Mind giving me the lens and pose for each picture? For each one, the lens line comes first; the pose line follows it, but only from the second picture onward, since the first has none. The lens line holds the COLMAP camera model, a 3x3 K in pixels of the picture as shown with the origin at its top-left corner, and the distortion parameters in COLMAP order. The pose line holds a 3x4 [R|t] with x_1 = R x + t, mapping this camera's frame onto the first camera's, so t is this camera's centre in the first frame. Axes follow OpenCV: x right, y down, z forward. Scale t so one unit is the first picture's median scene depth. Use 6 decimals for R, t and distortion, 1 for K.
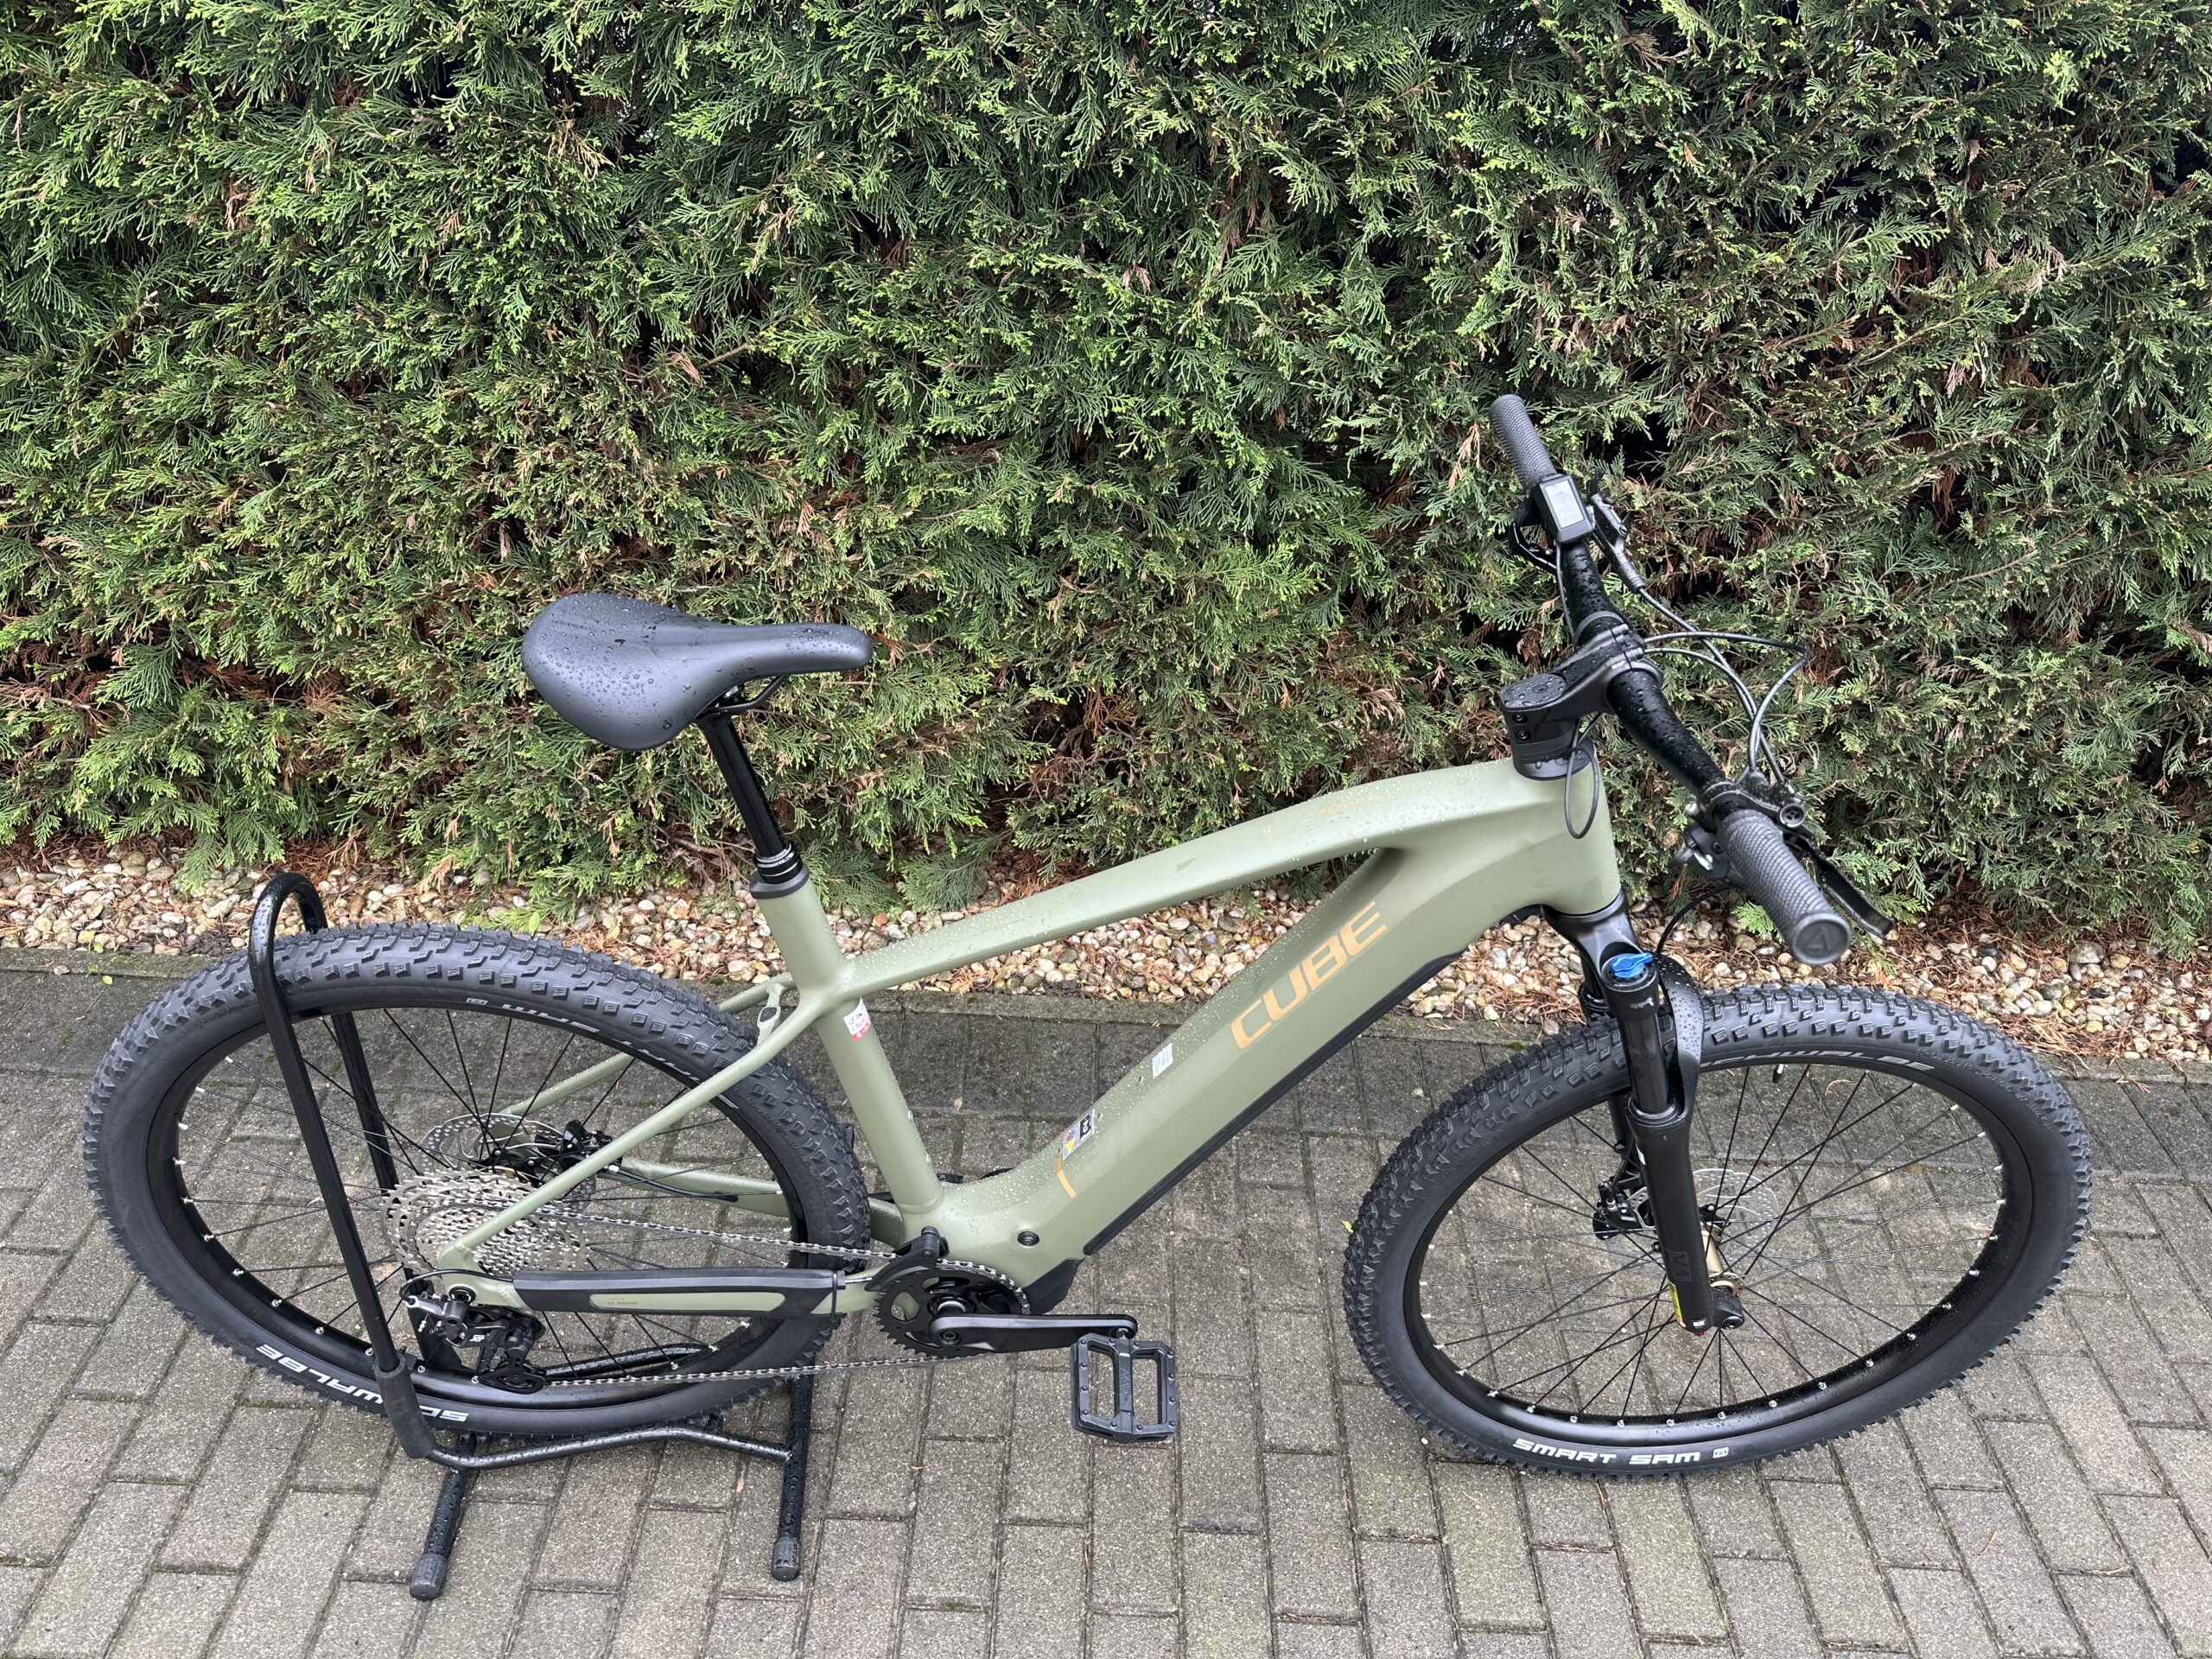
lens RADIAL K [[1566.3, 0, 1101.4], [0, 1566.3, 831.2], [0, 0, 1]] dist [0.041636, -0.052777]
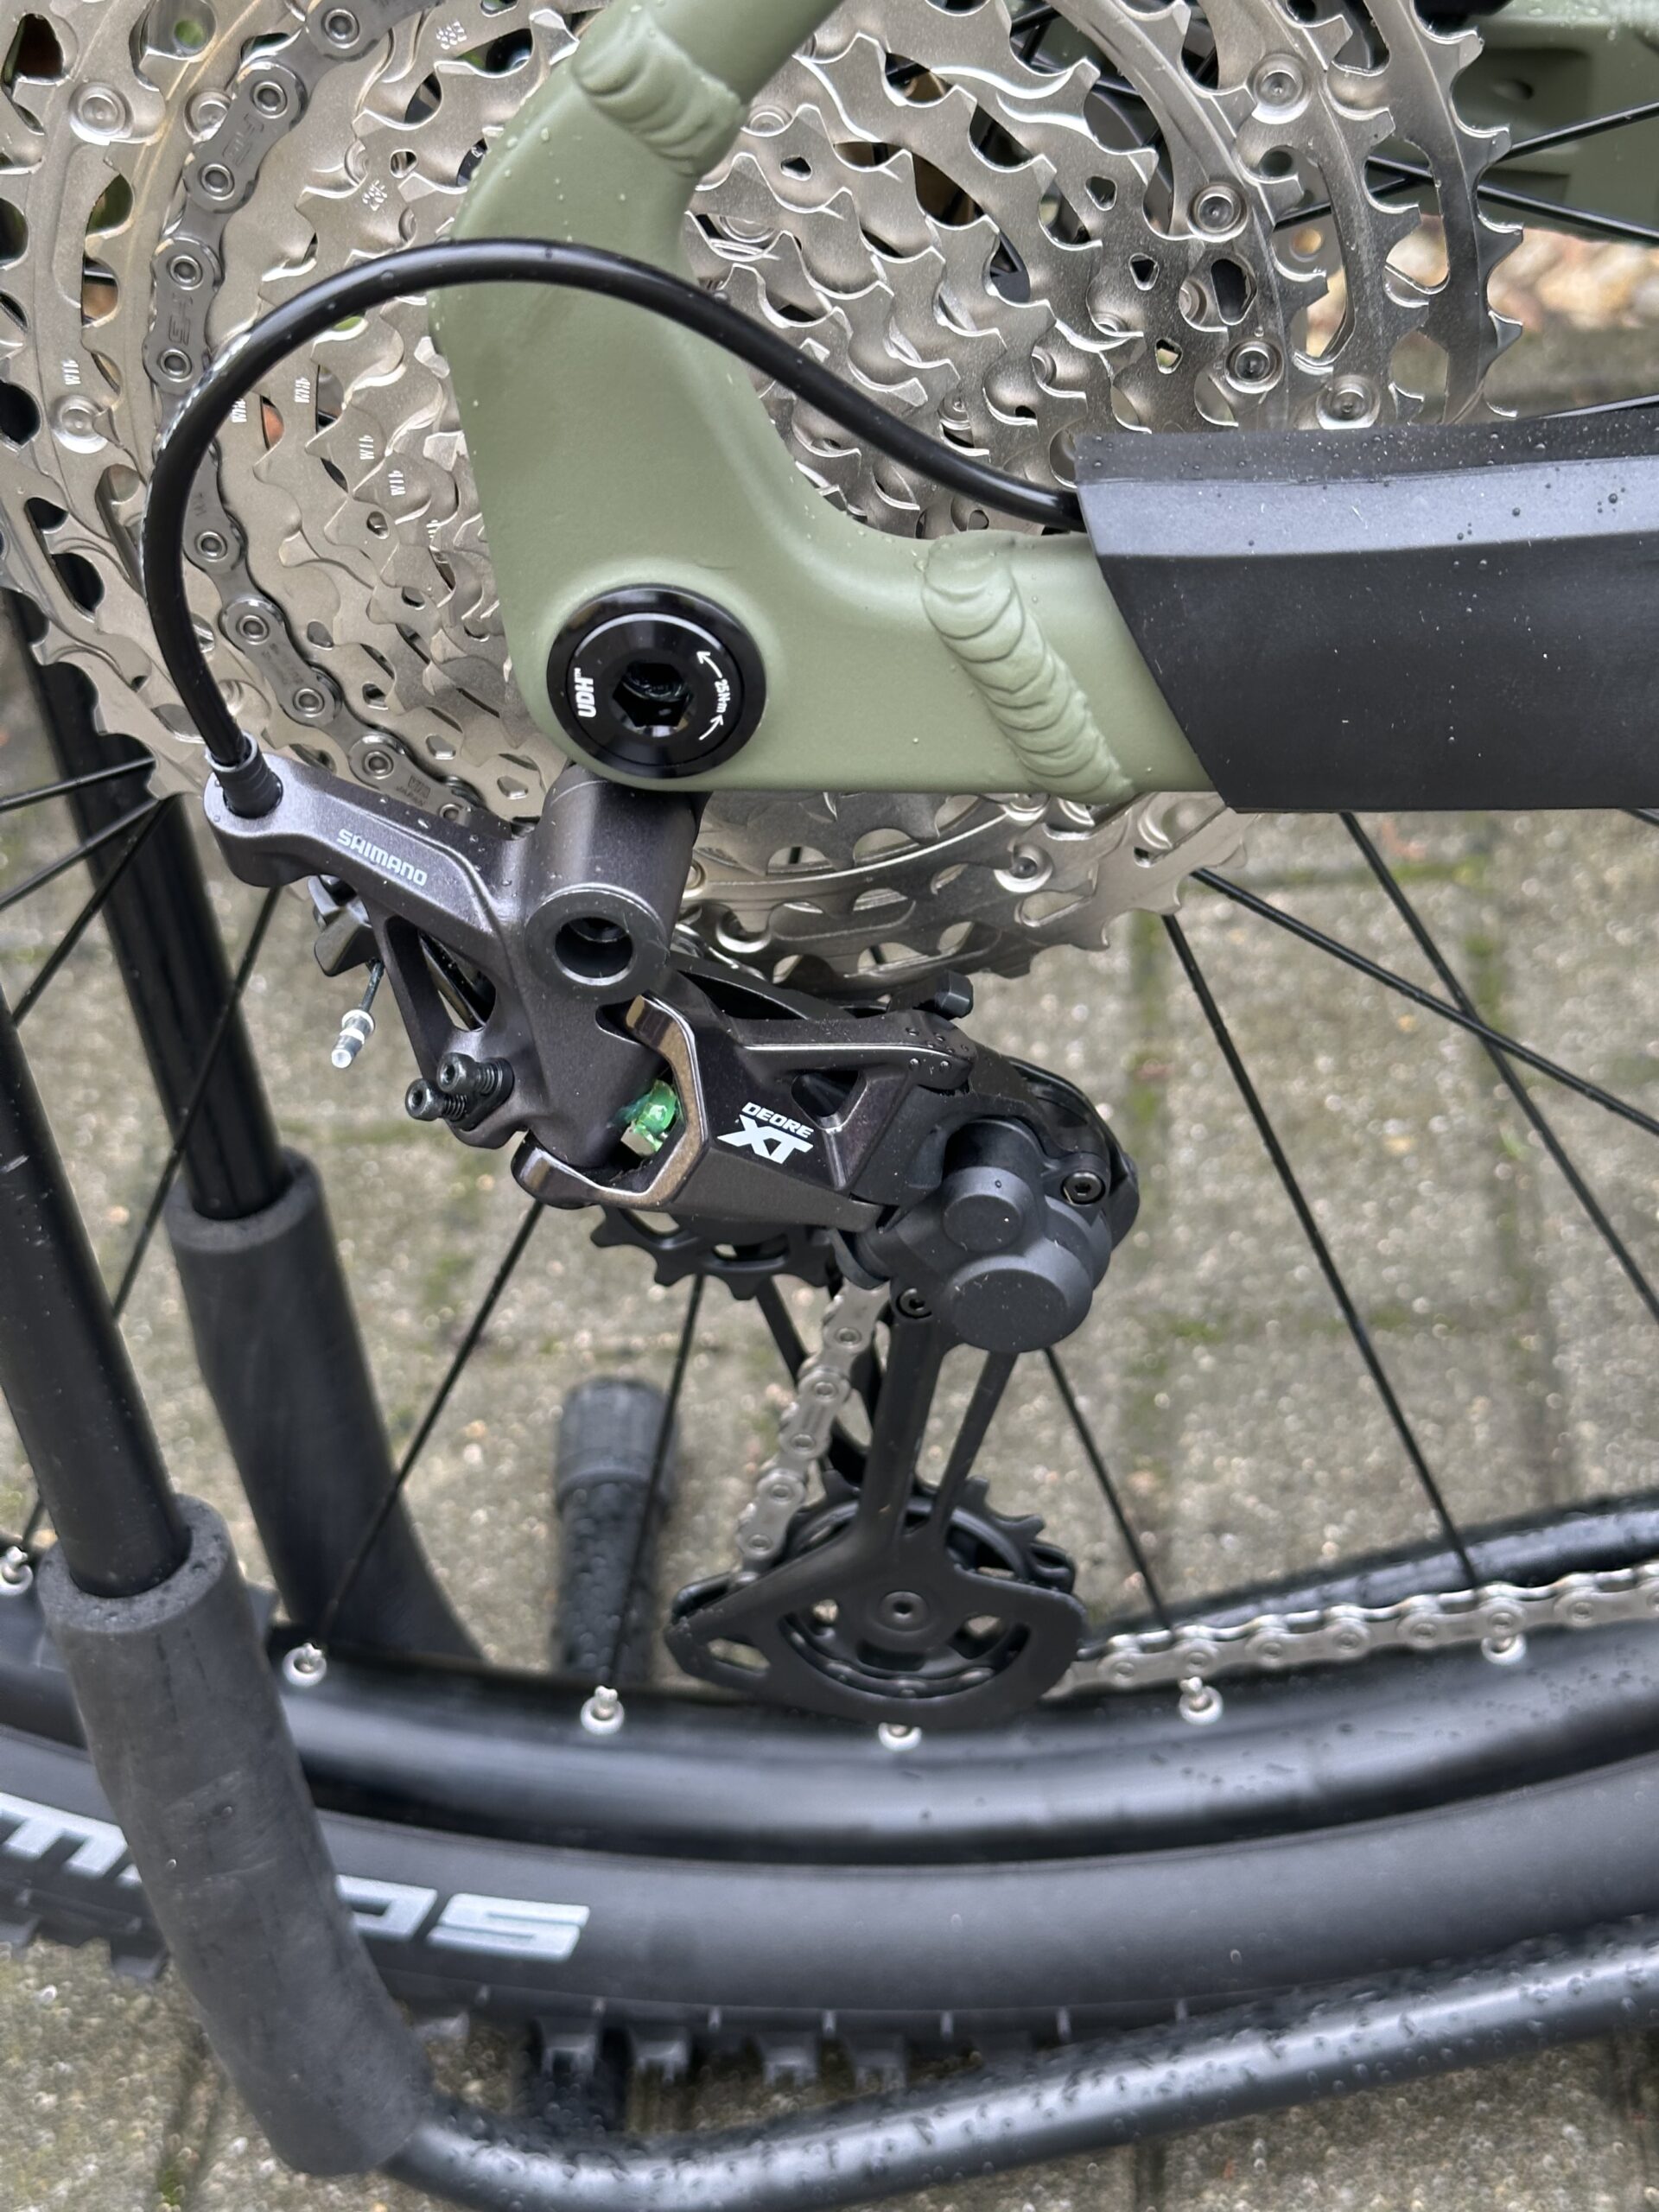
lens RADIAL K [[3163.2, 0, 834.2], [0, 3163.2, 1101.6], [0, 0, 1]] dist [0.186884, 0.005072]
pose [[0.980870, -0.109459, -0.160972, -0.304134], [0.112631, 0.993579, 0.010683, 0.276531], [0.158769, -0.028609, 0.986901, 0.650382]]
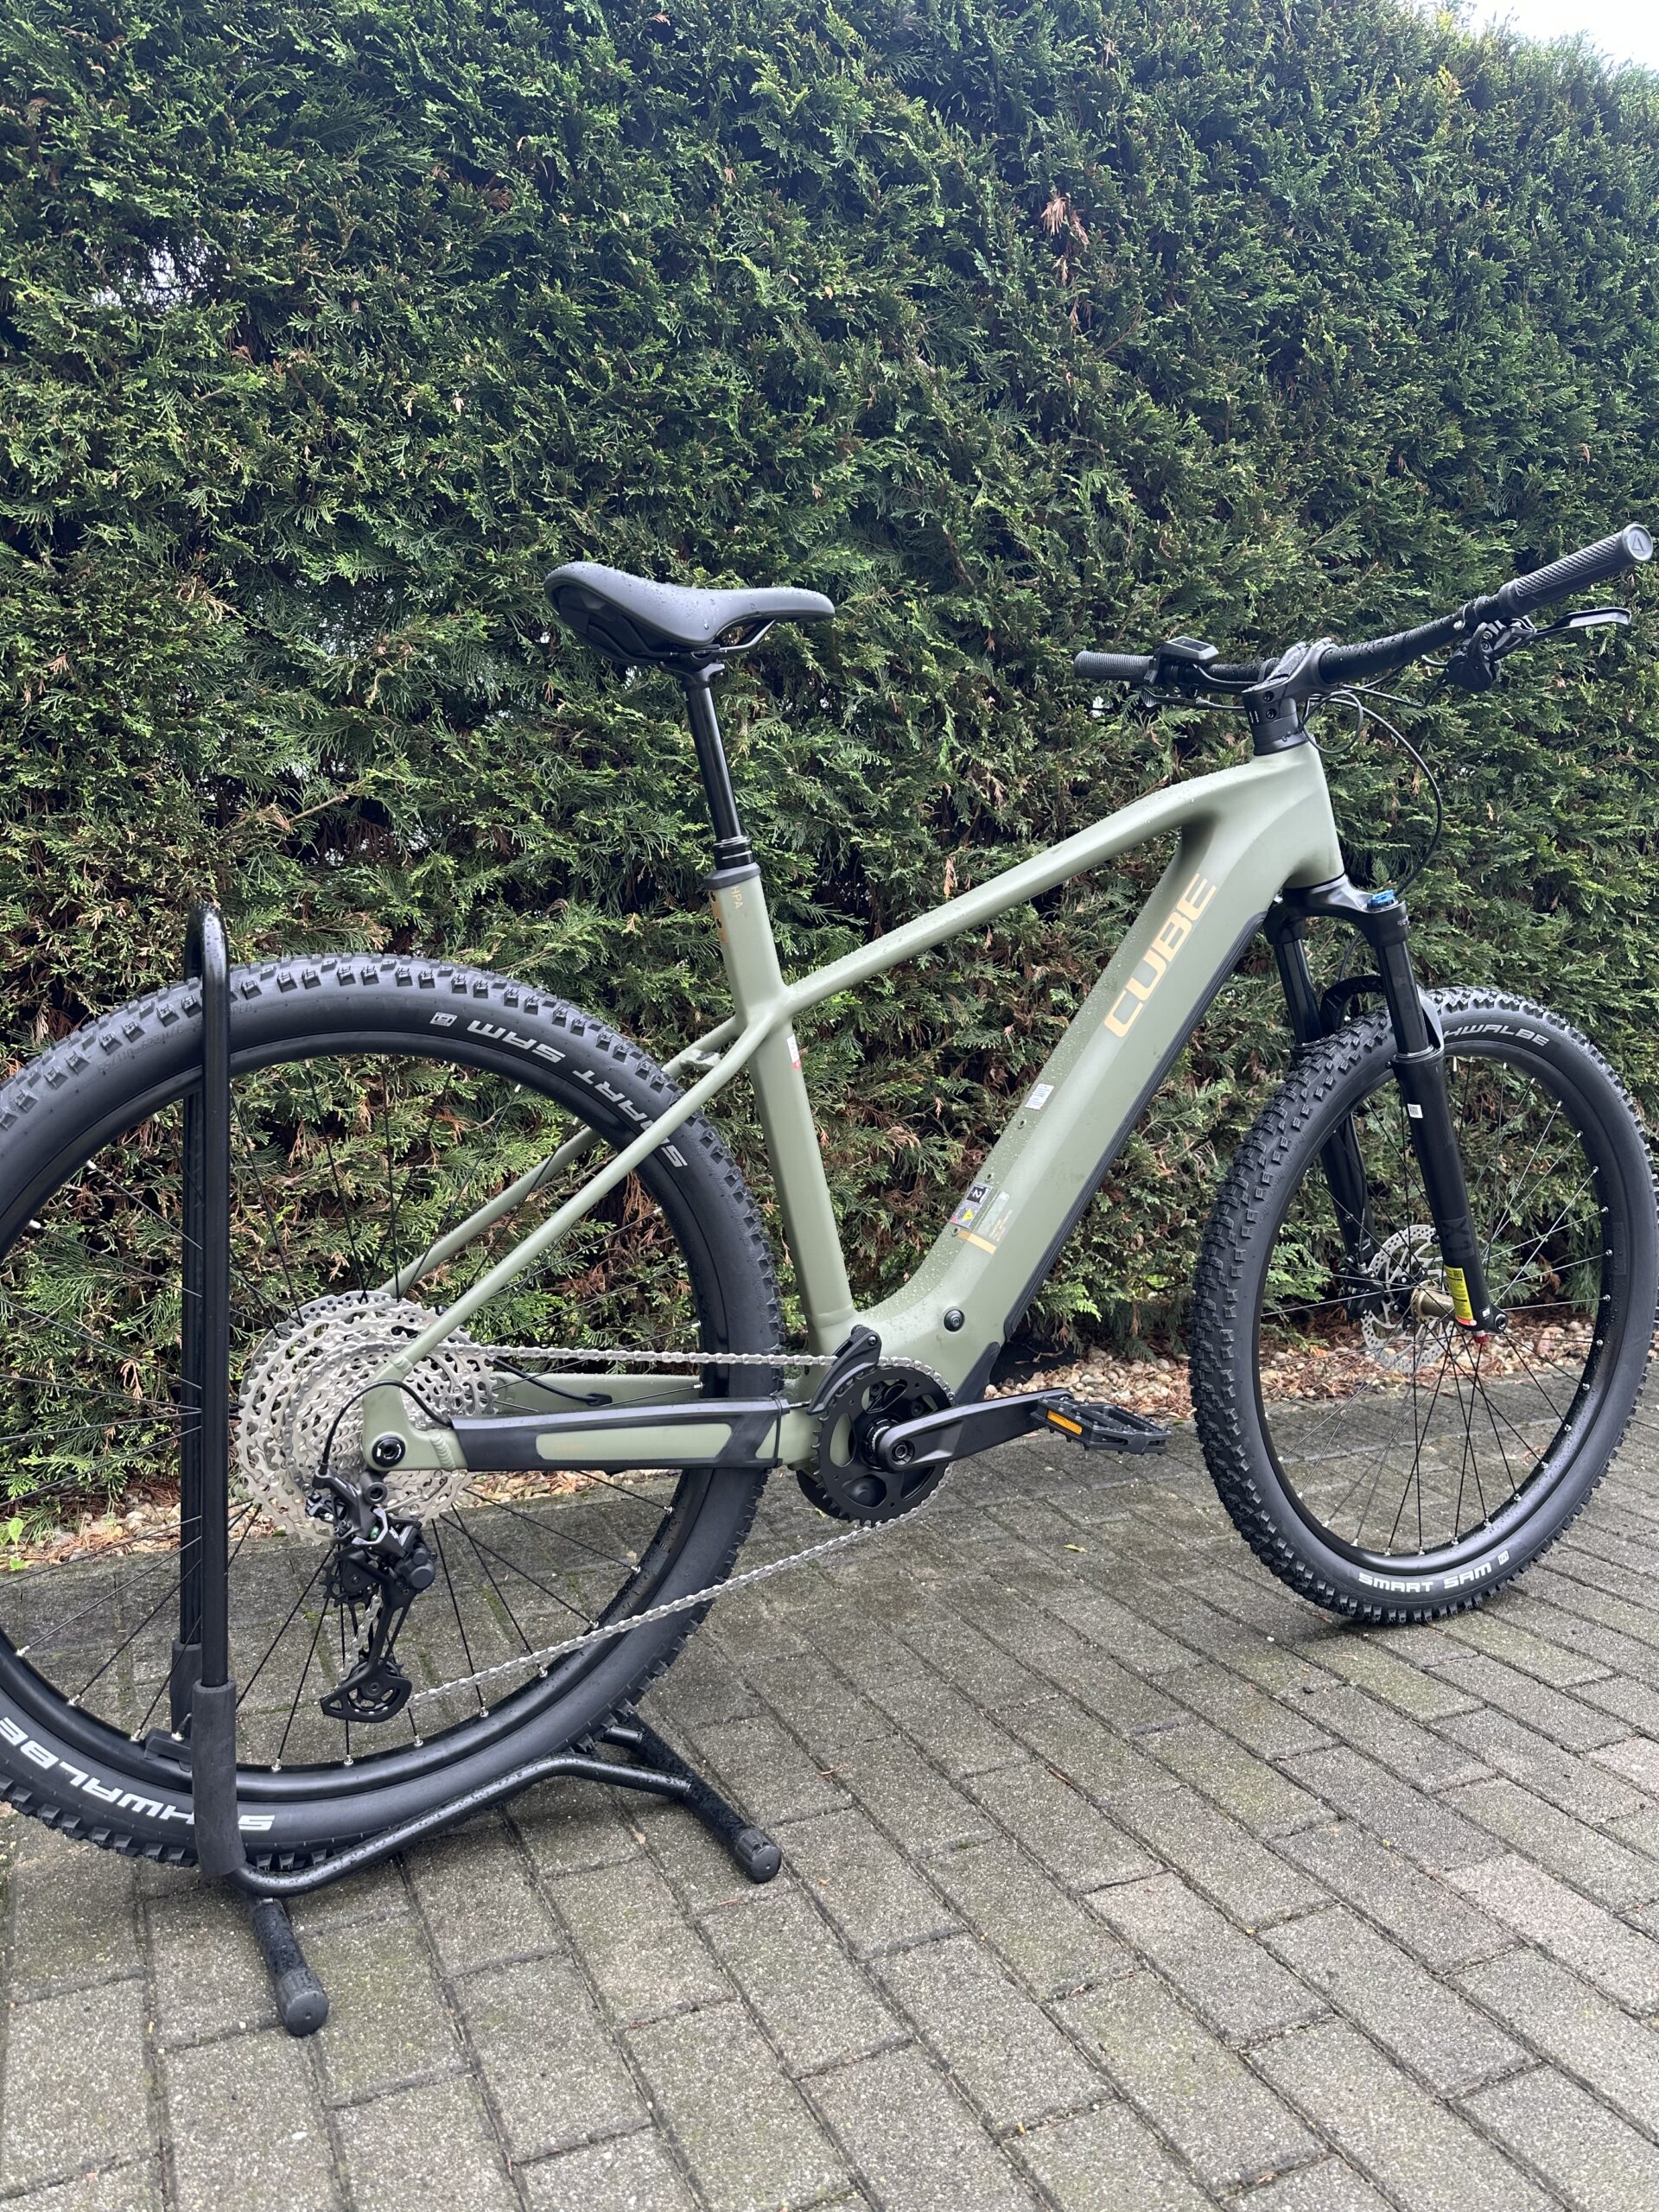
lens RADIAL K [[1560.5, 0, 822.2], [0, 1560.5, 1090.2], [0, 0, 1]] dist [0.076097, -0.110494]
pose [[0.893873, -0.075680, 0.441886, -0.466816], [0.287403, 0.853203, -0.435251, 0.467001], [-0.344079, 0.516059, 0.784406, 0.173479]]
